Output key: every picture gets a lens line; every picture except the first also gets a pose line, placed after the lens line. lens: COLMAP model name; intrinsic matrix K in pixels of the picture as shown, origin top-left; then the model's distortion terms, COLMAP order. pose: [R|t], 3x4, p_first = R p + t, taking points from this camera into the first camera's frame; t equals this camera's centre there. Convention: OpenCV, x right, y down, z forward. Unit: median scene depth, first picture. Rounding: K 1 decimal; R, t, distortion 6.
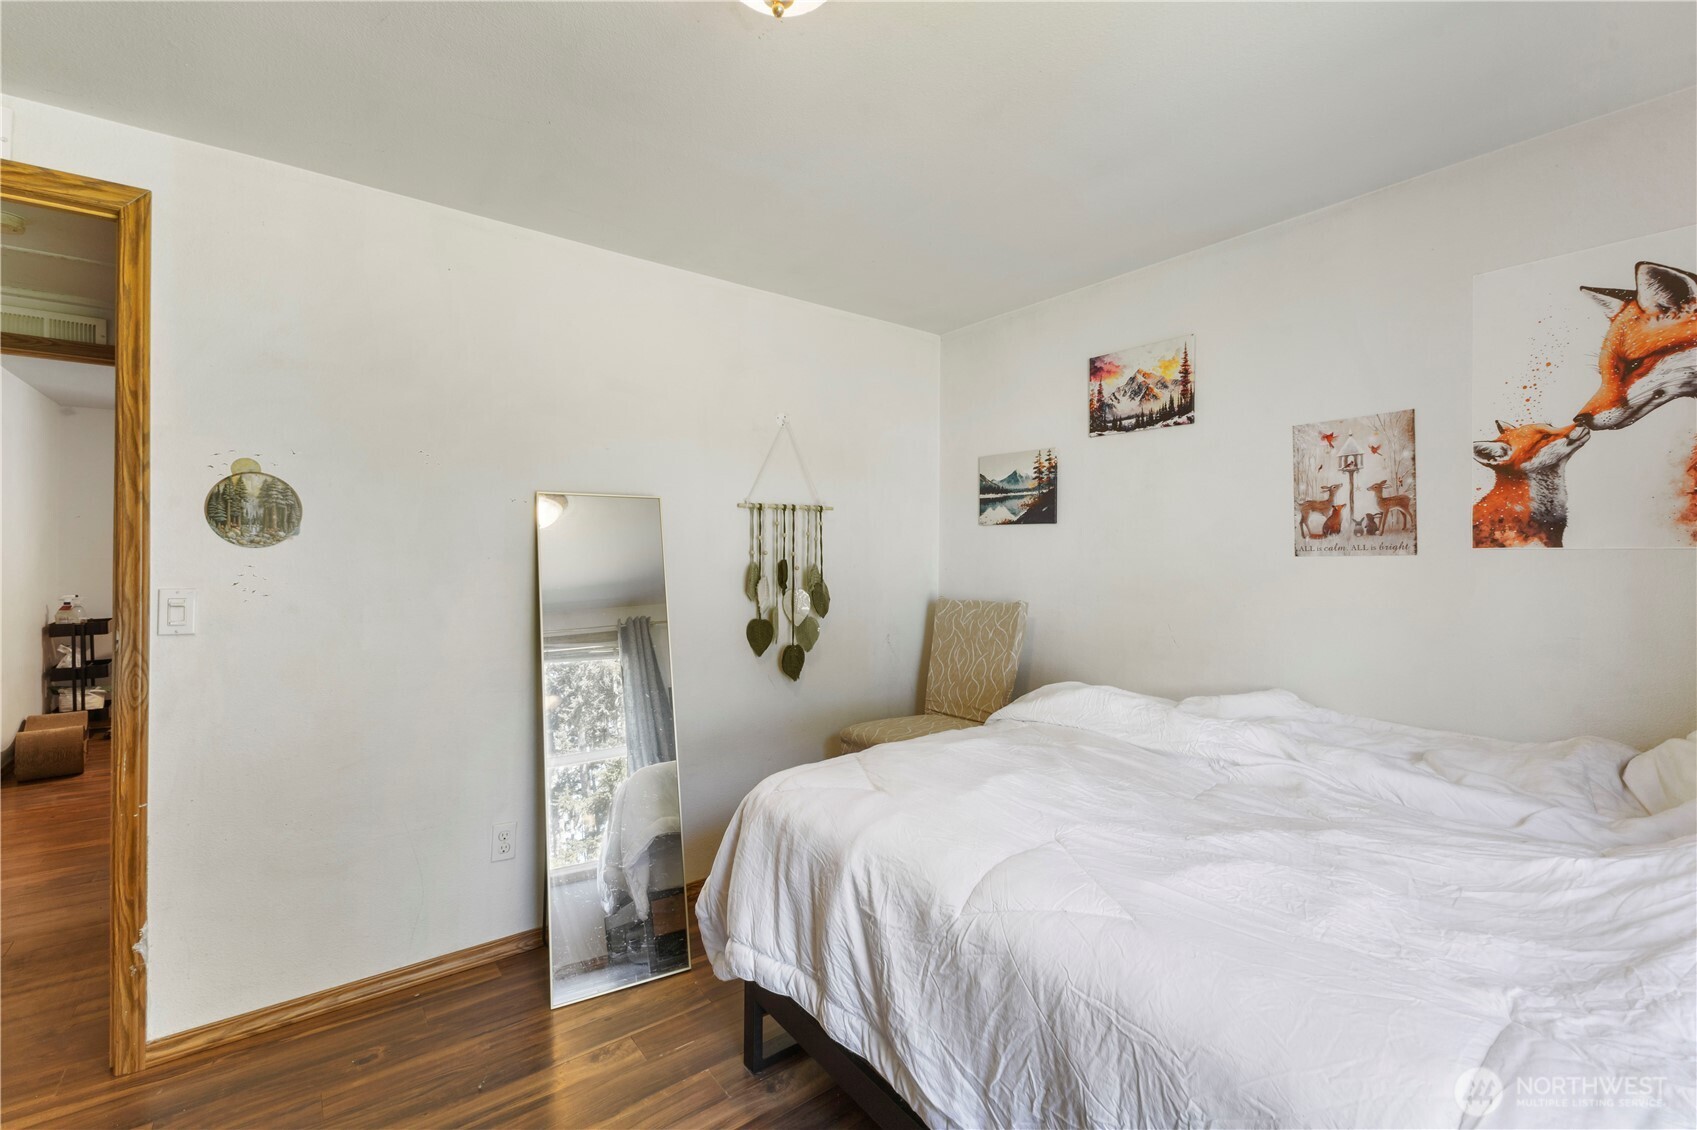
lens RADIAL K [[742.8, 0, 850.0], [0, 742.8, 556.8], [0, 0, 1]] dist [0.008685, -0.003001]
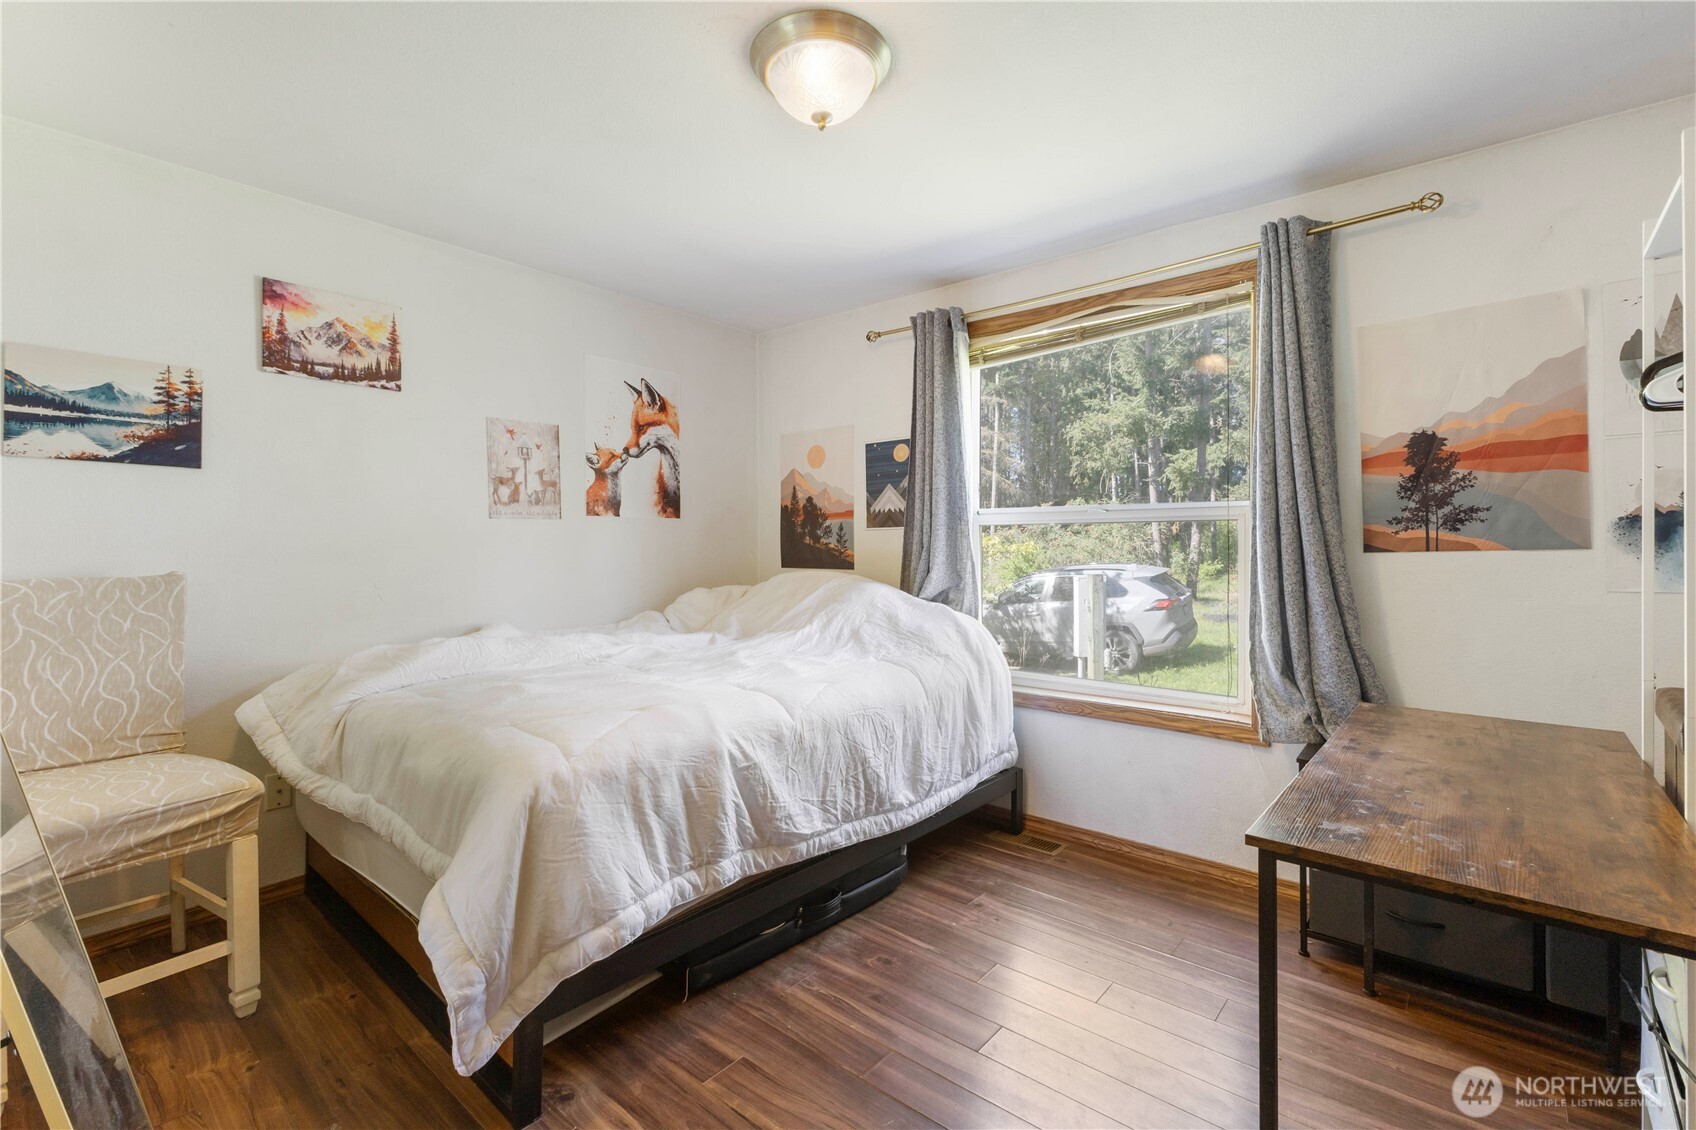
lens RADIAL K [[742.4, 0, 859.8], [0, 742.4, 551.8], [0, 0, 1]] dist [0.008685, -0.003001]
pose [[-0.221347, -0.009618, 0.975148, -0.722204], [0.006186, 0.999917, 0.011267, 0.041612], [-0.975175, 0.008527, -0.221269, 0.593736]]
